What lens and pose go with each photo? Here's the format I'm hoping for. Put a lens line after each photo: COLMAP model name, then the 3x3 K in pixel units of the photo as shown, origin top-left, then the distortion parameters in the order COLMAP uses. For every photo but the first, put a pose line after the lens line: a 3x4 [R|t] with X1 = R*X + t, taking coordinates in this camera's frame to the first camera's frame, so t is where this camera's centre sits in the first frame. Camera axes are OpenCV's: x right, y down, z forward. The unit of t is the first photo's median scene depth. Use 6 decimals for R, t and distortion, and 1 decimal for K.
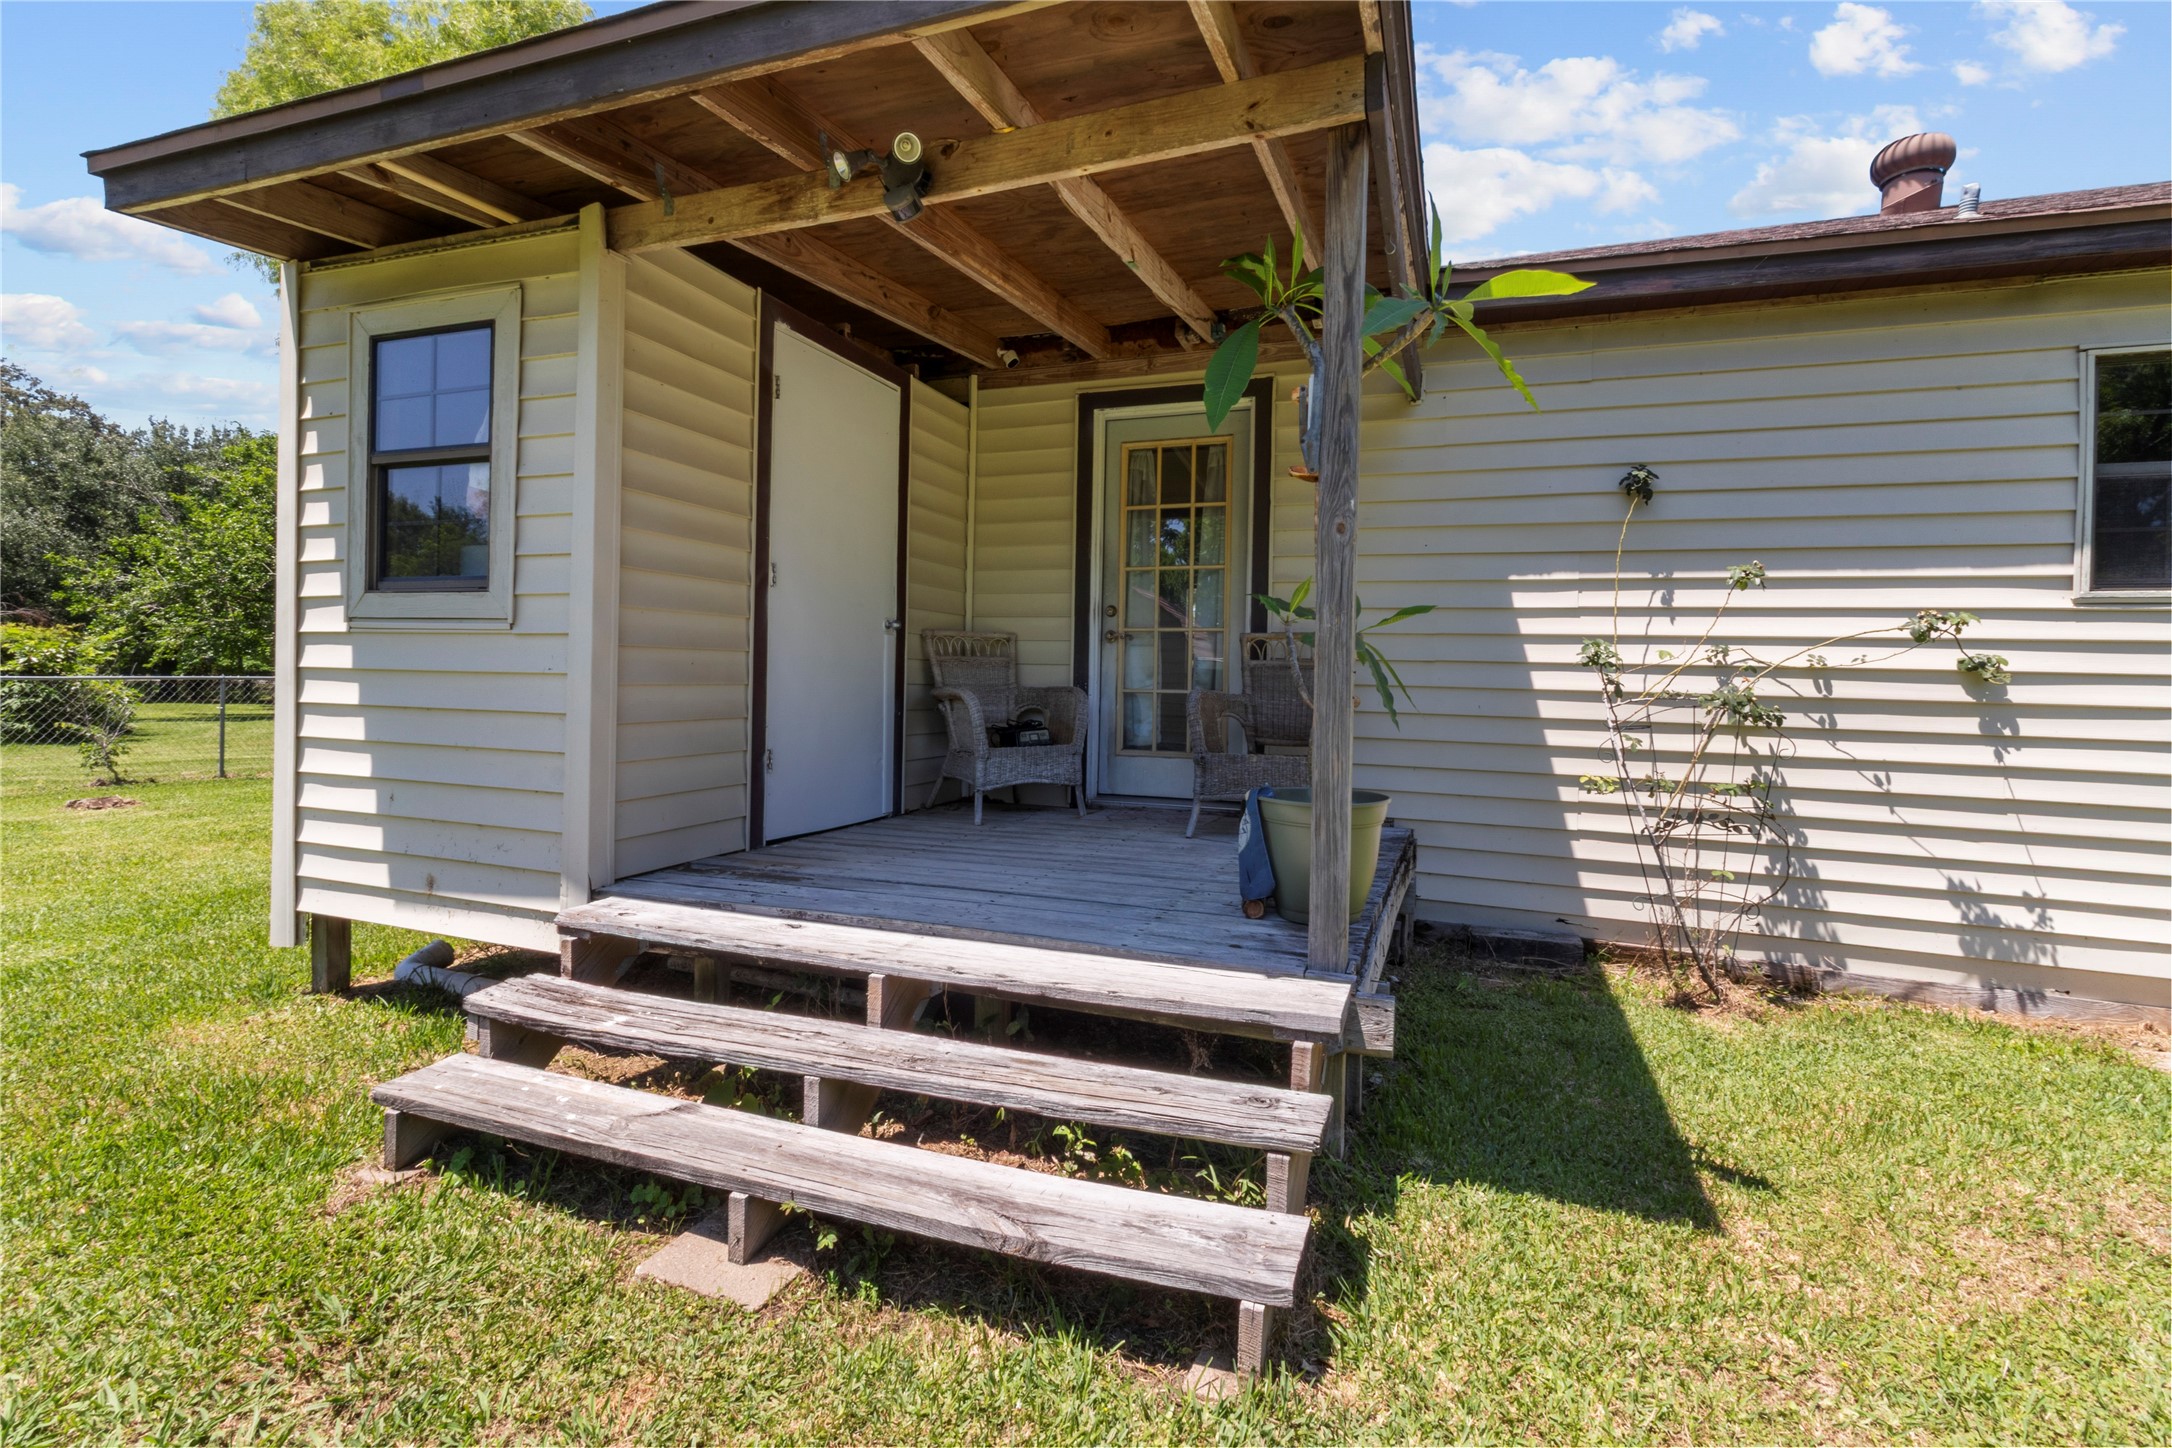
lens RADIAL K [[1010.8, 0, 1092.2], [0, 1010.8, 683.8], [0, 0, 1]] dist [0.000352, 0.001366]
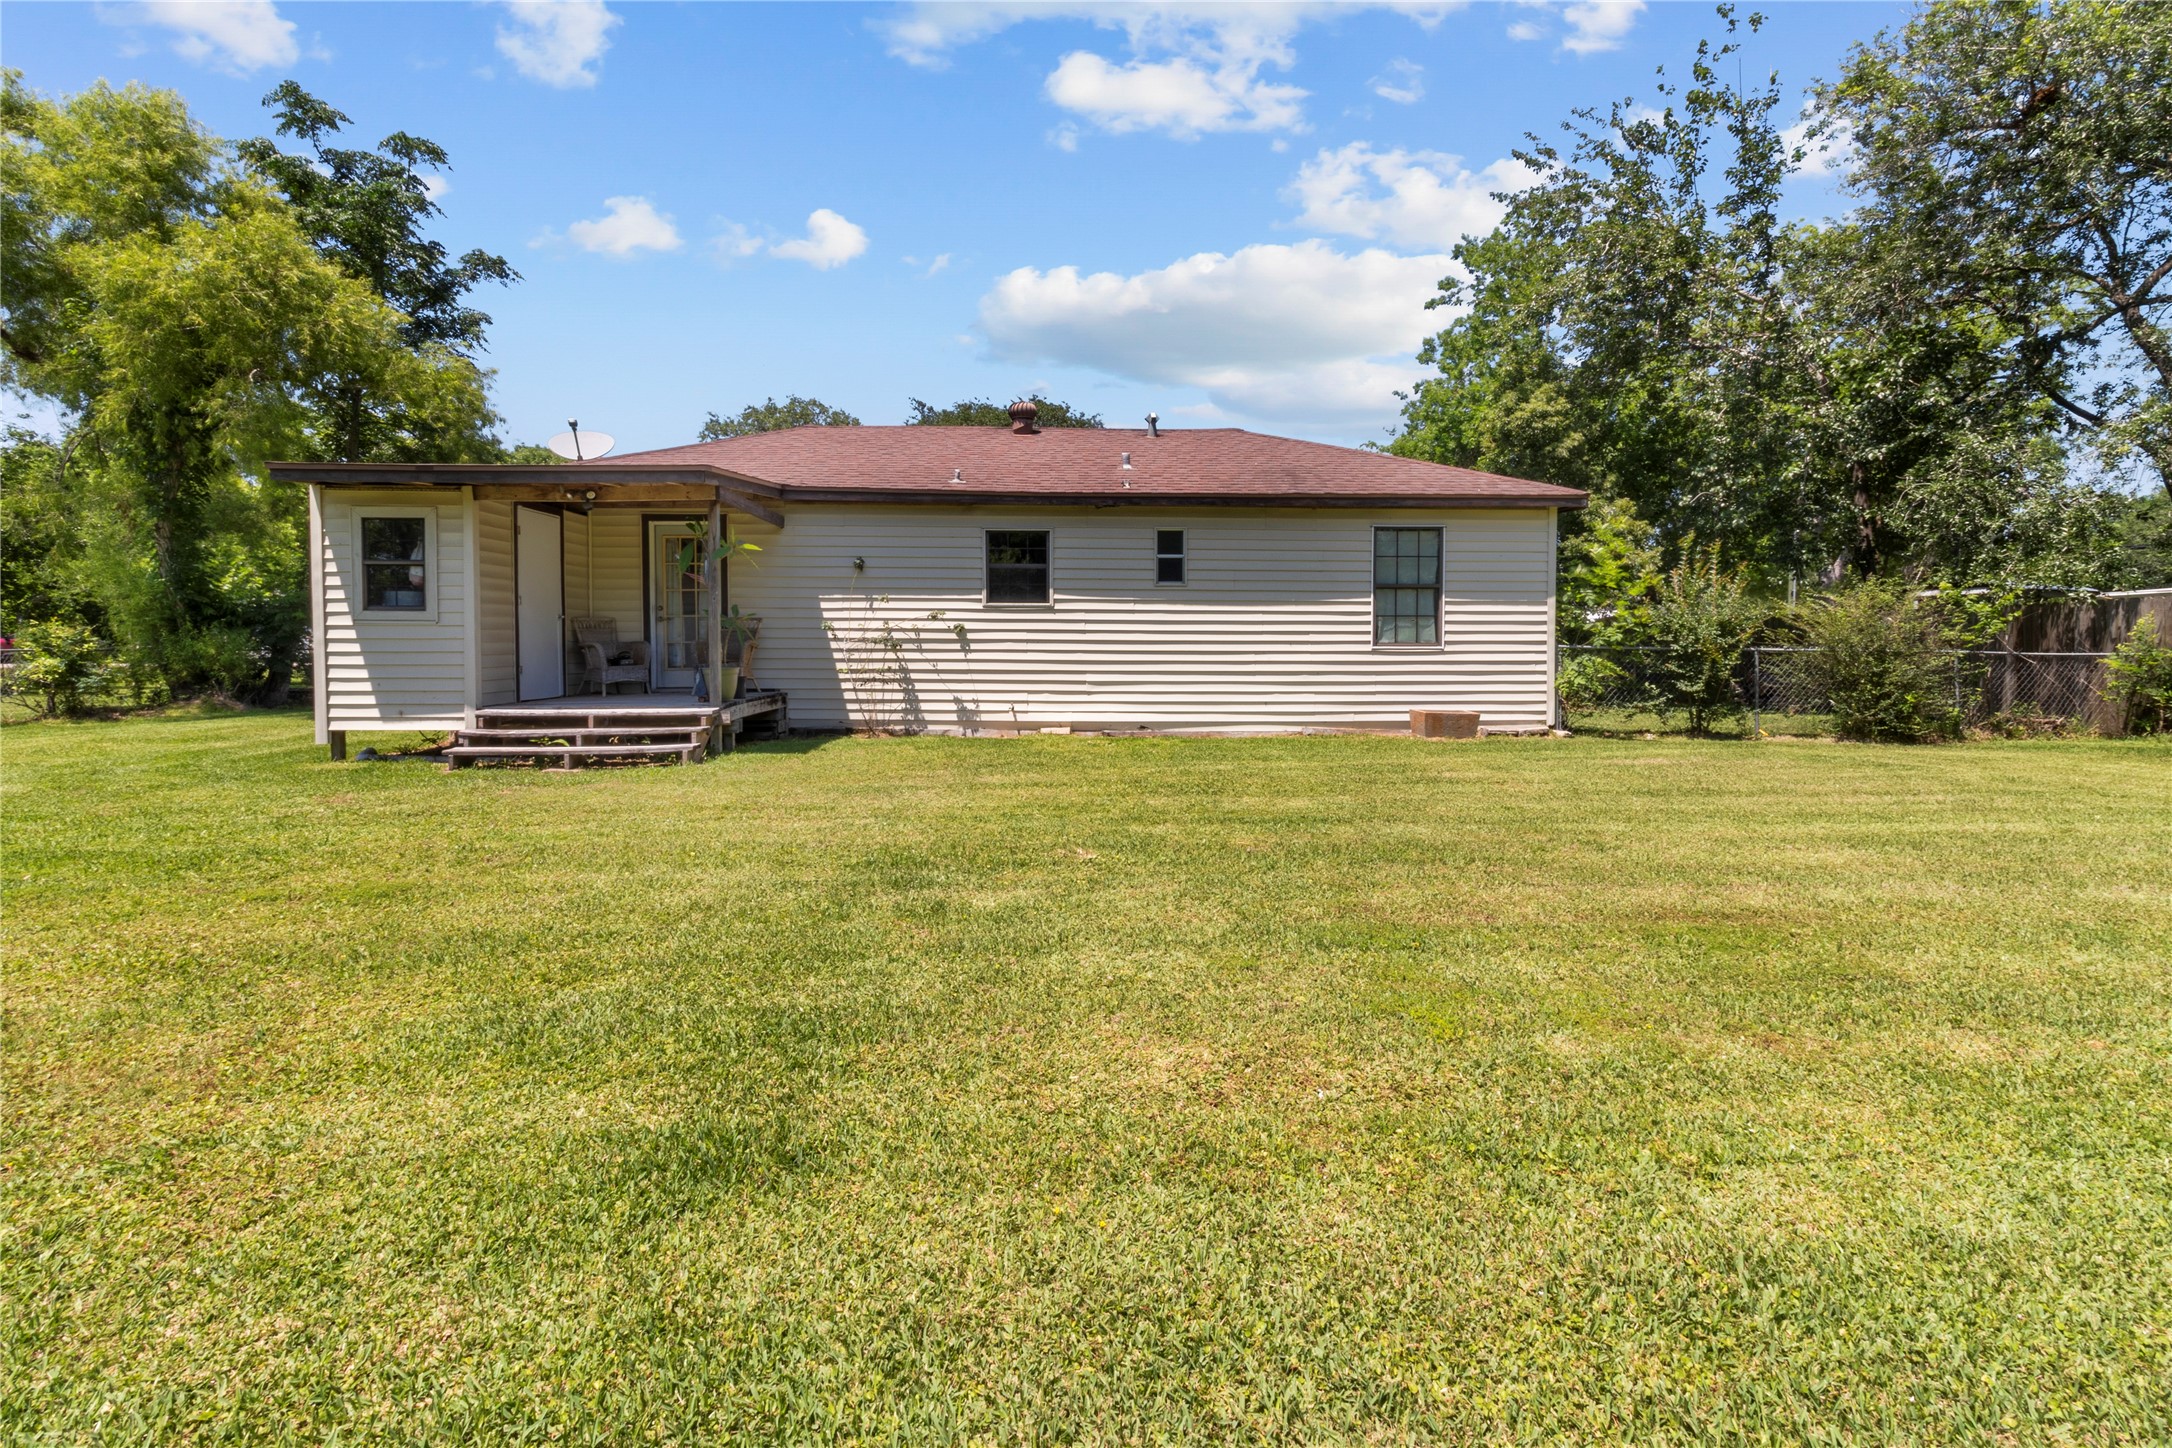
lens RADIAL K [[1010.8, 0, 1081.3], [0, 1010.8, 692.3], [0, 0, 1]] dist [0.000352, 0.001366]
pose [[0.926165, -0.040577, 0.374929, 0.047018], [0.022682, 0.998388, 0.052022, 0.029461], [-0.376436, -0.039676, 0.925593, -2.041721]]
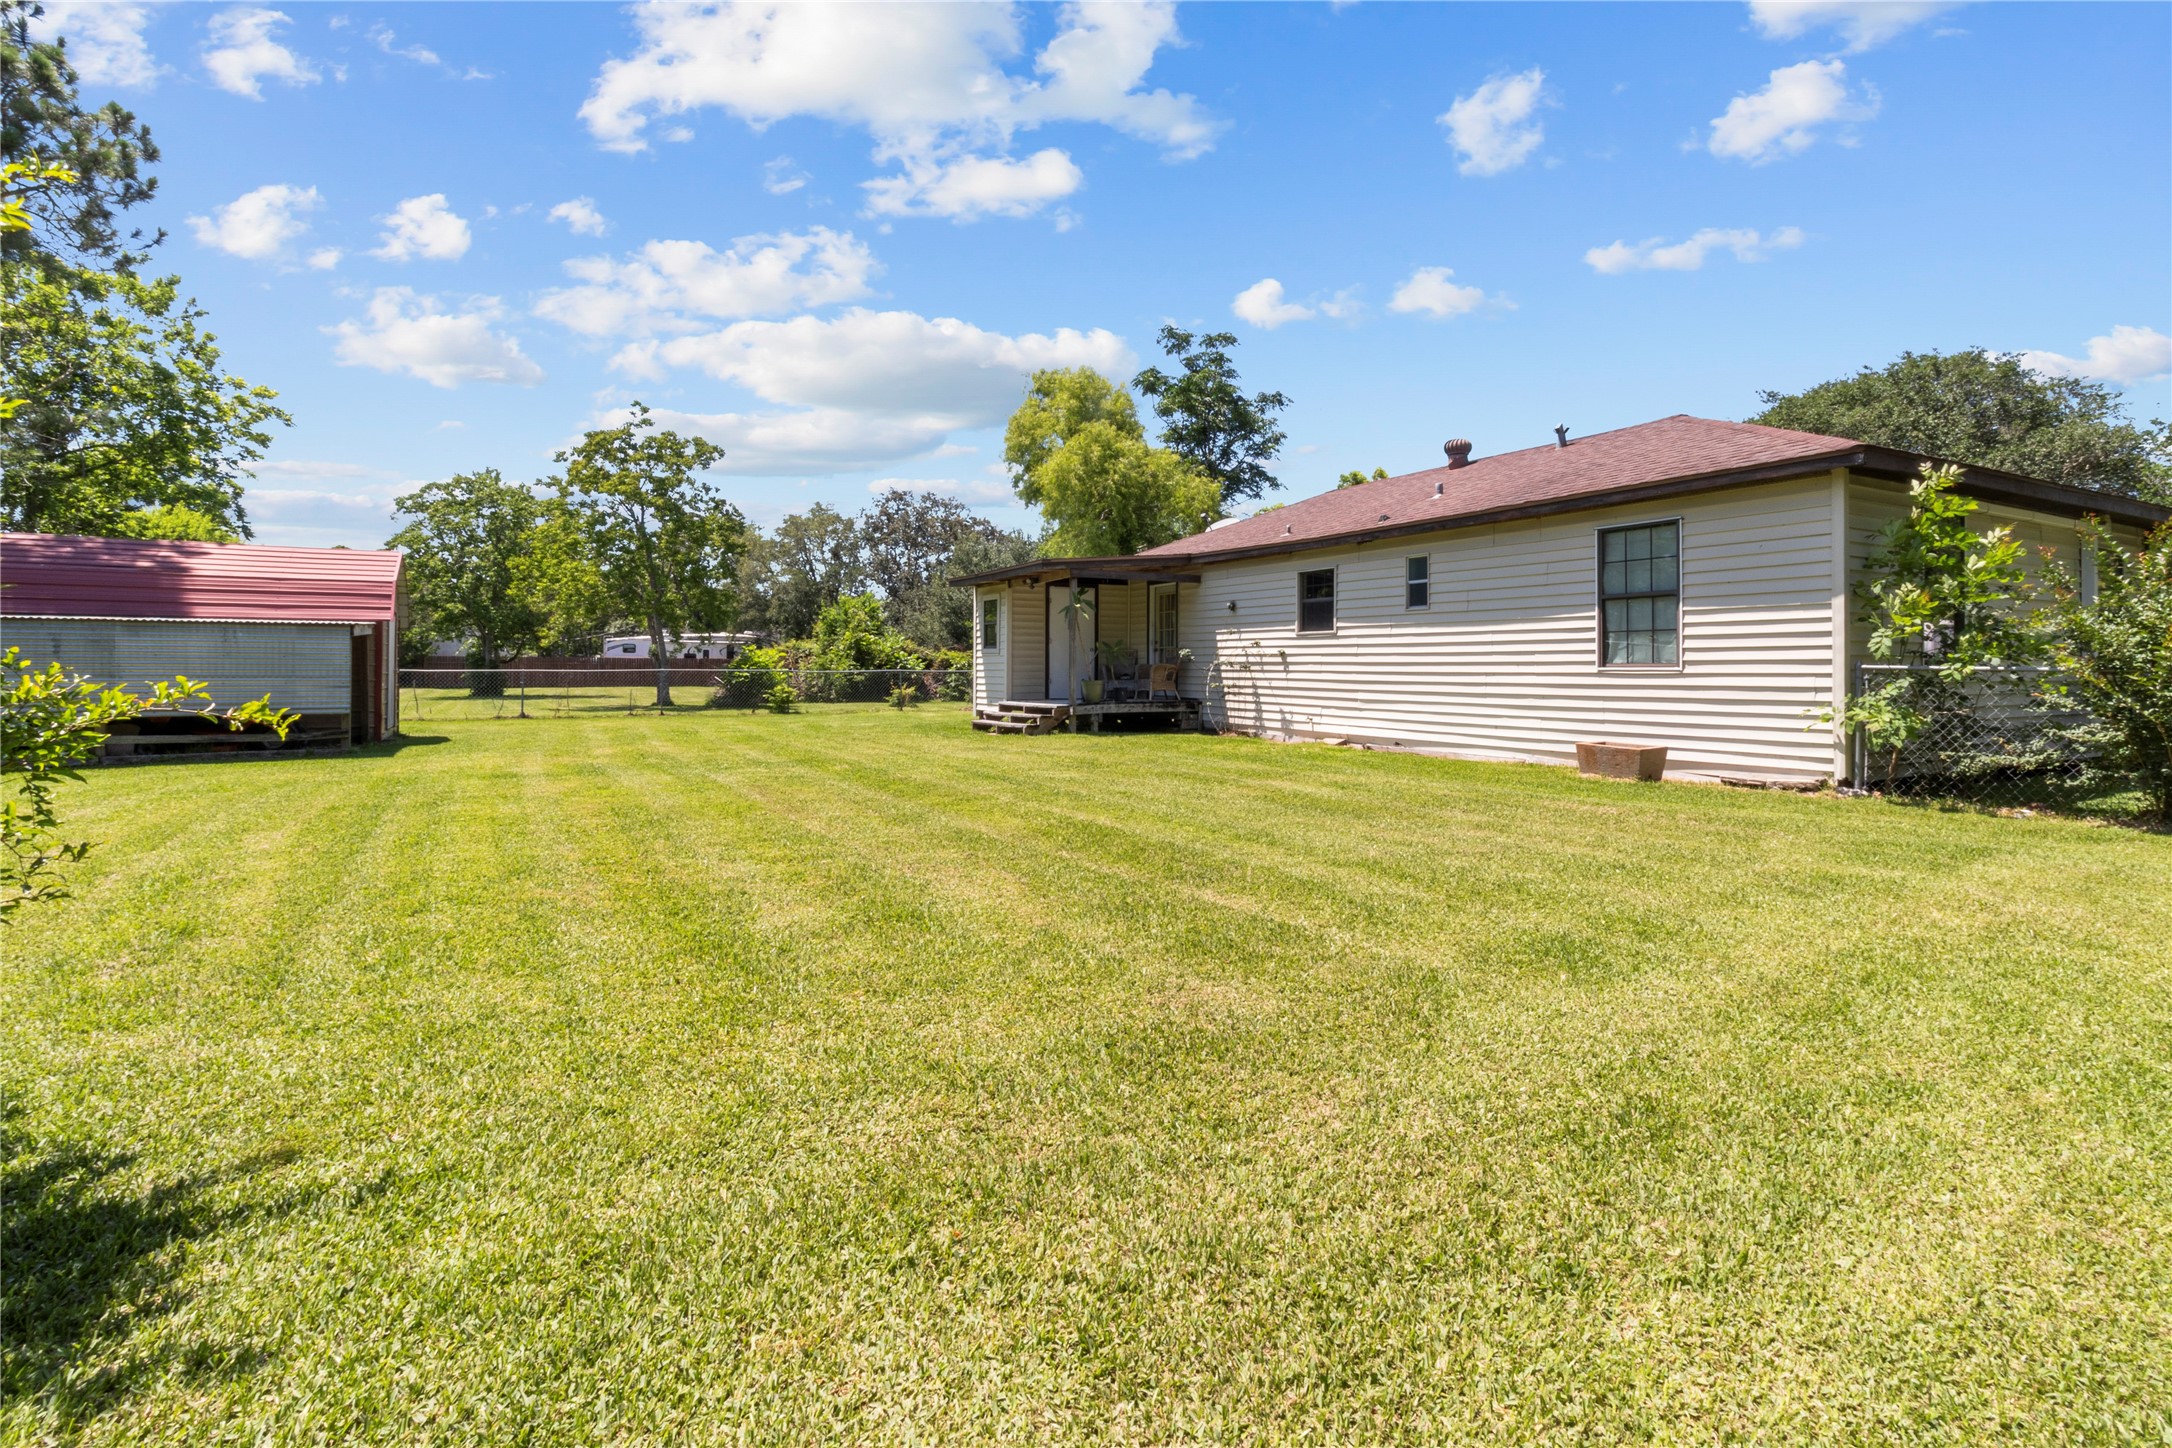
lens RADIAL K [[1010.8, 0, 1084.3], [0, 1010.8, 651.2], [0, 0, 1]] dist [0.000352, 0.001366]
pose [[0.763229, -0.033239, -0.645273, 2.789325], [0.012328, 0.999243, -0.036891, 0.111352], [0.646011, 0.020201, 0.763061, -2.432369]]
